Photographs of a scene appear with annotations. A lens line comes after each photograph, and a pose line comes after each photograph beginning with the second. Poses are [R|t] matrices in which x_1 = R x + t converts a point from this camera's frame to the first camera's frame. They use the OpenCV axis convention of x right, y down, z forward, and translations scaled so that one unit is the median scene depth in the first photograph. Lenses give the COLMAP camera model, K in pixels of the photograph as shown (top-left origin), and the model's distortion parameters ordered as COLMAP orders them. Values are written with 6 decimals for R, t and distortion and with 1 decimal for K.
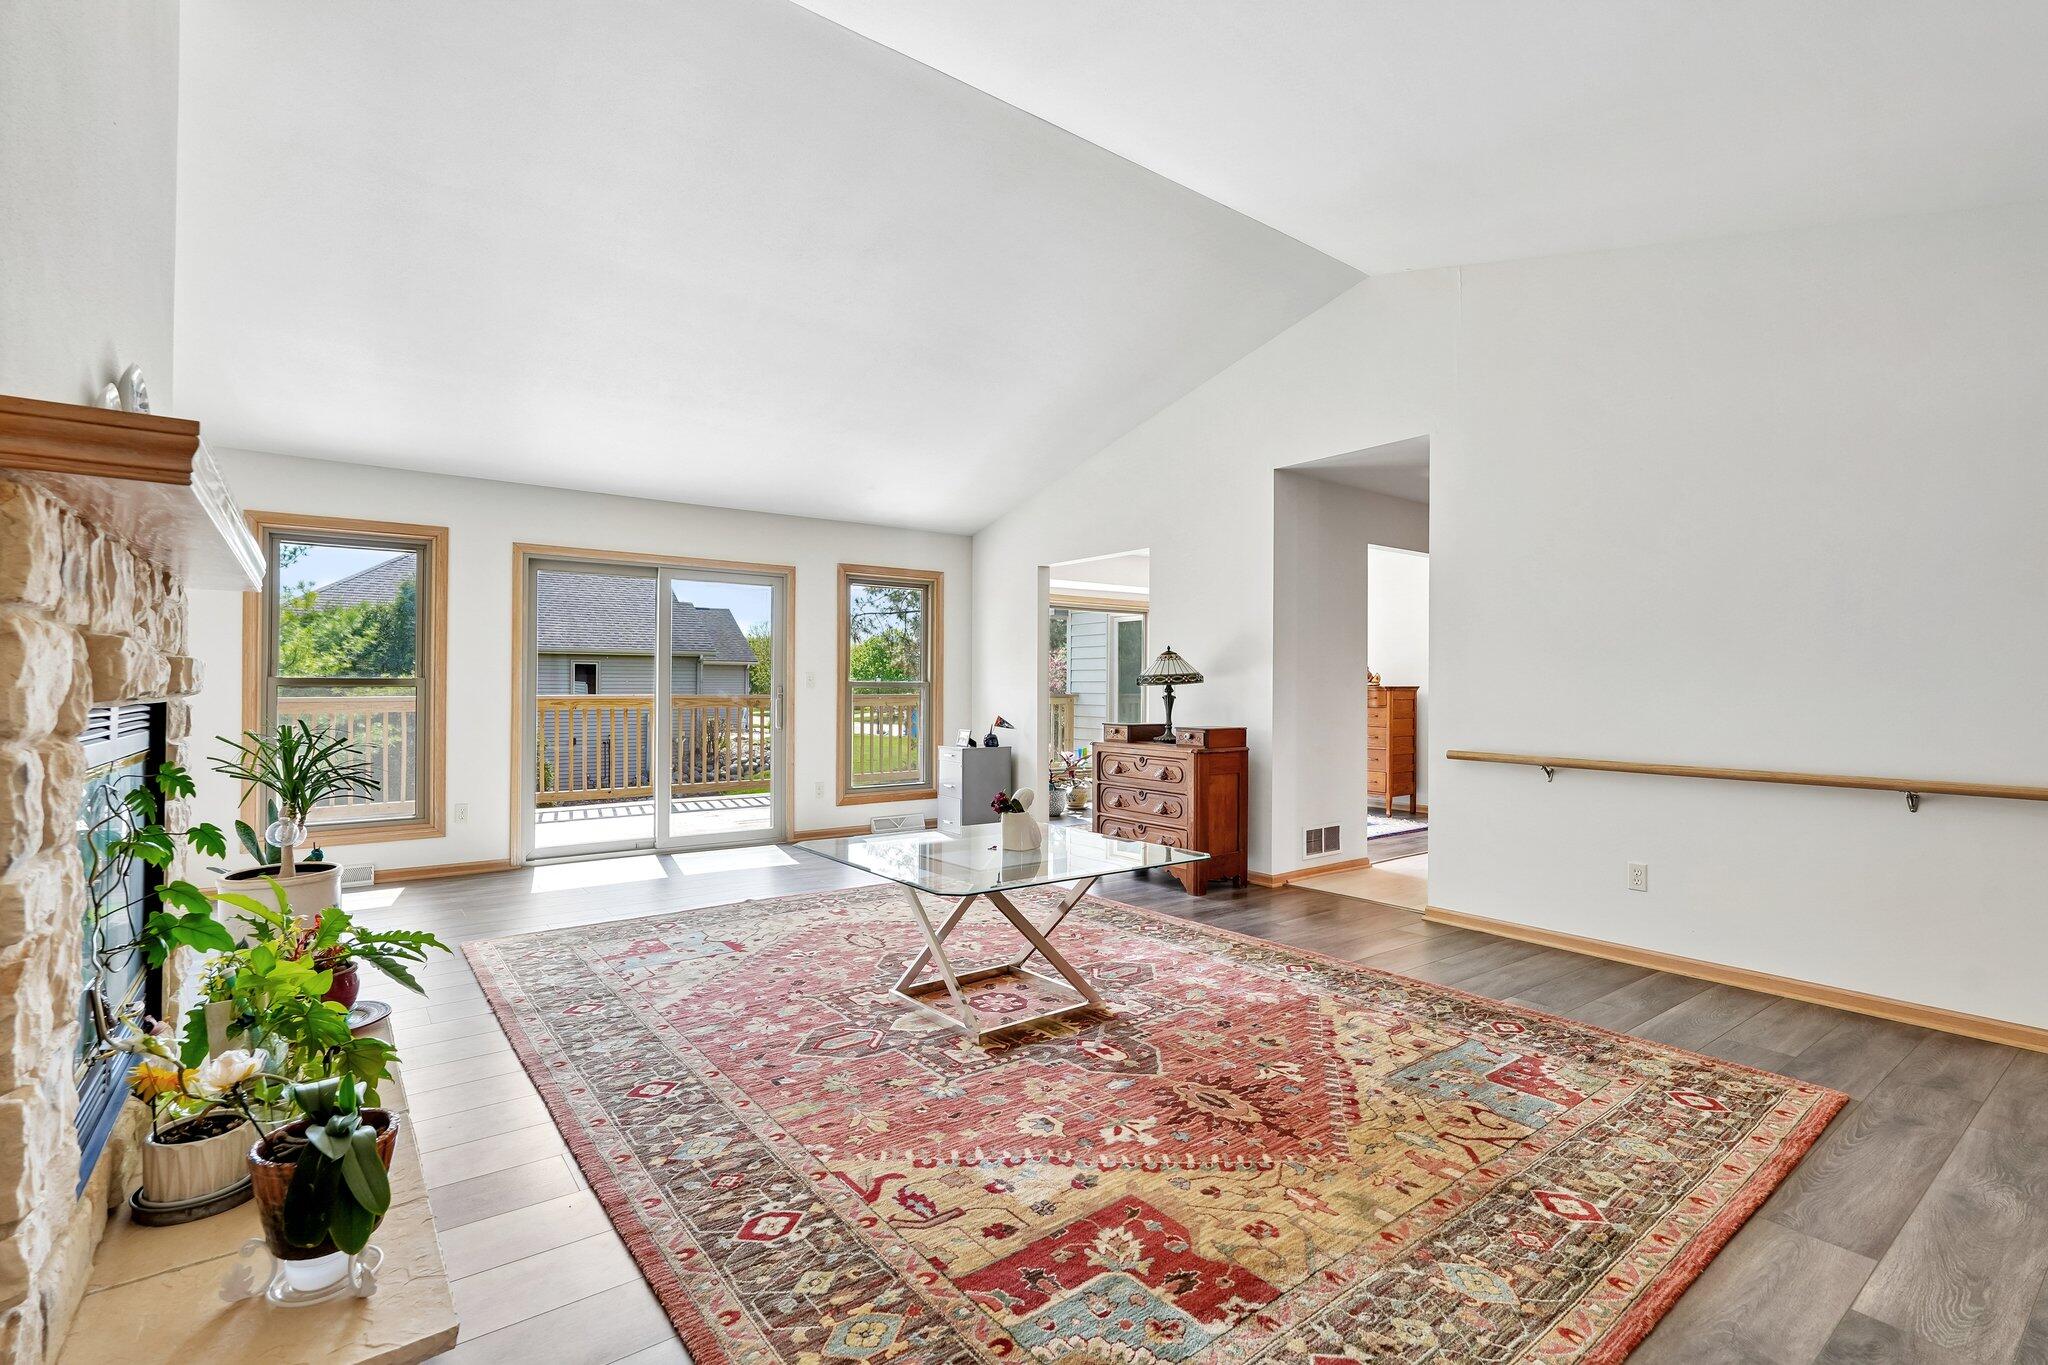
lens RADIAL K [[926.2, 0, 991.5], [0, 926.2, 682.3], [0, 0, 1]] dist [-0.011033, 0.005100]
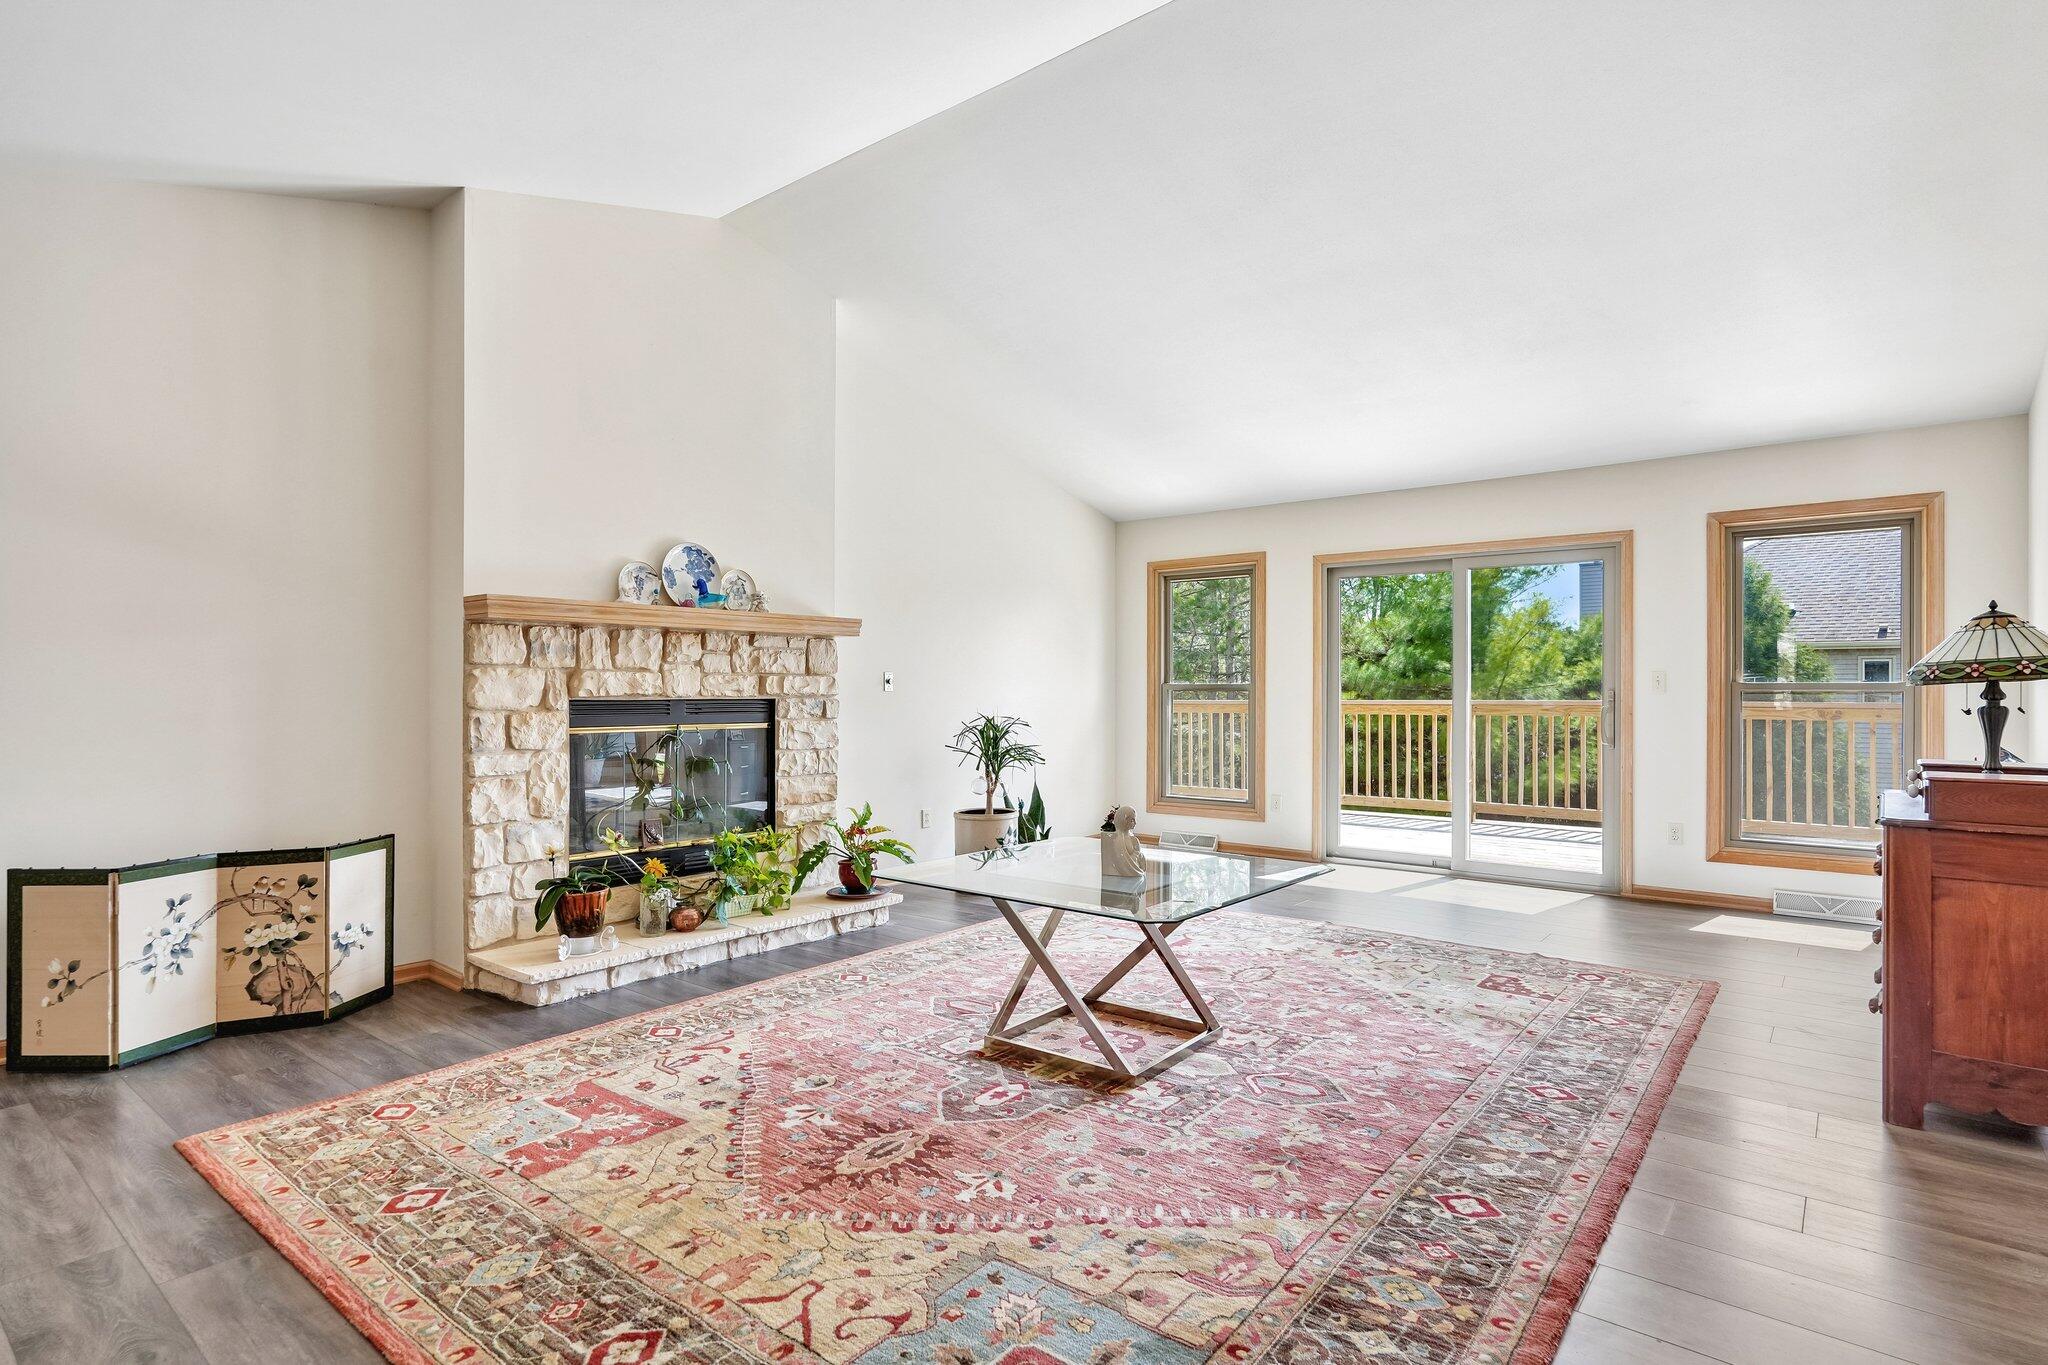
lens RADIAL K [[1013.4, 0, 1038.5], [0, 1013.4, 686.0], [0, 0, 1]] dist [-0.004329, 0.000017]
pose [[0.272155, -0.008014, -0.962220, 0.979957], [0.005559, 0.999962, -0.006757, 0.008793], [0.962237, -0.003510, 0.272189, 0.700294]]
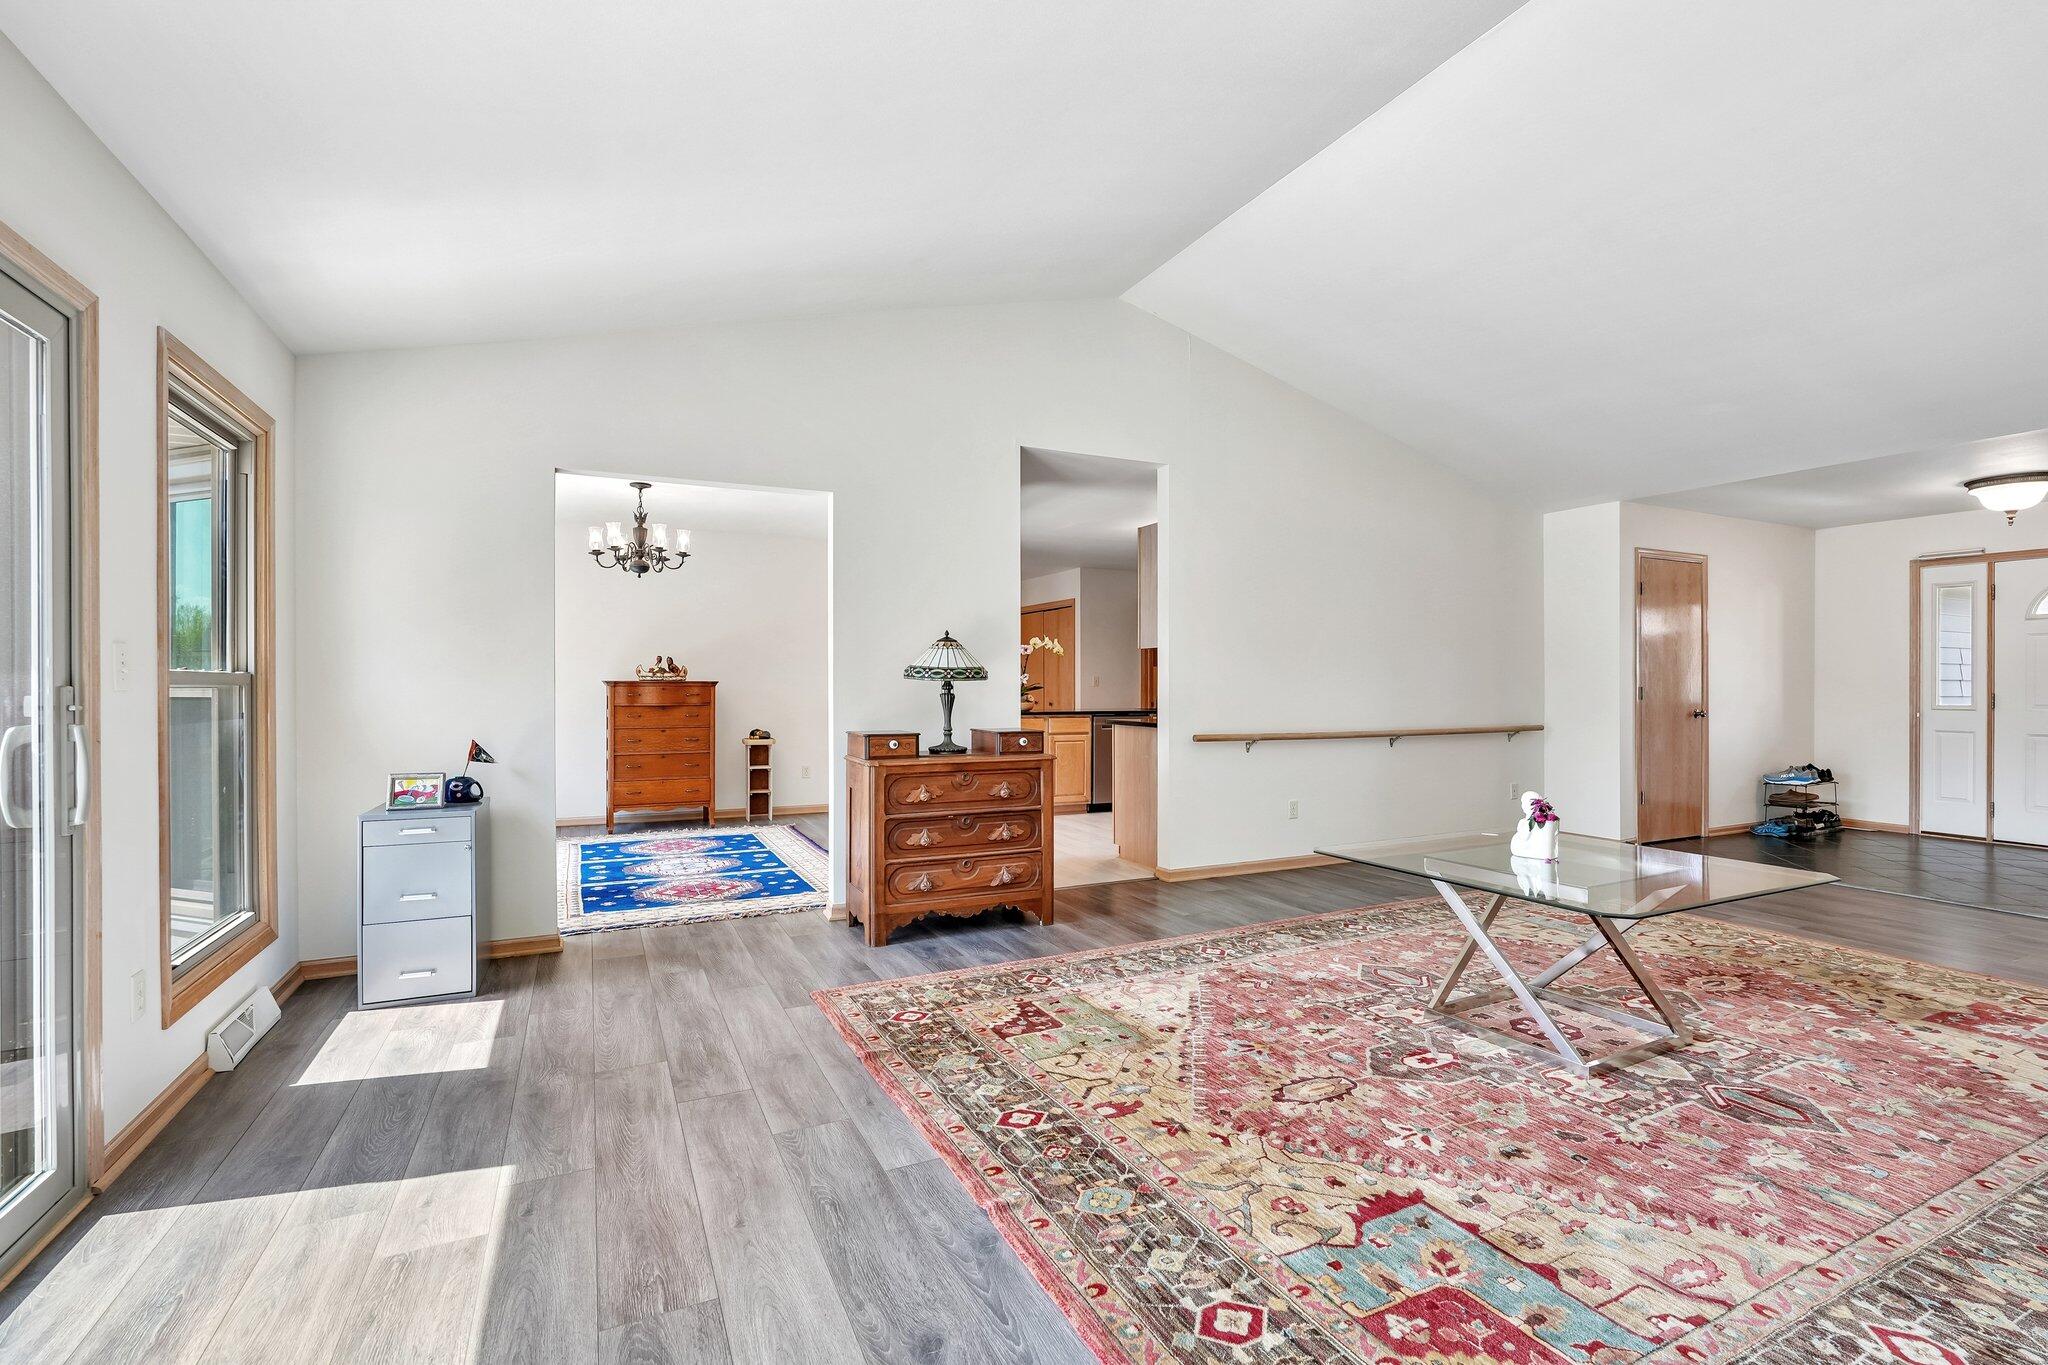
lens RADIAL K [[926.2, 0, 1016.2], [0, 926.2, 687.7], [0, 0, 1]] dist [-0.011033, 0.005100]
pose [[0.168989, -0.007168, 0.985592, -1.027809], [-0.004867, 0.999955, 0.008106, 0.004081], [-0.985606, -0.006166, 0.168946, 1.433873]]
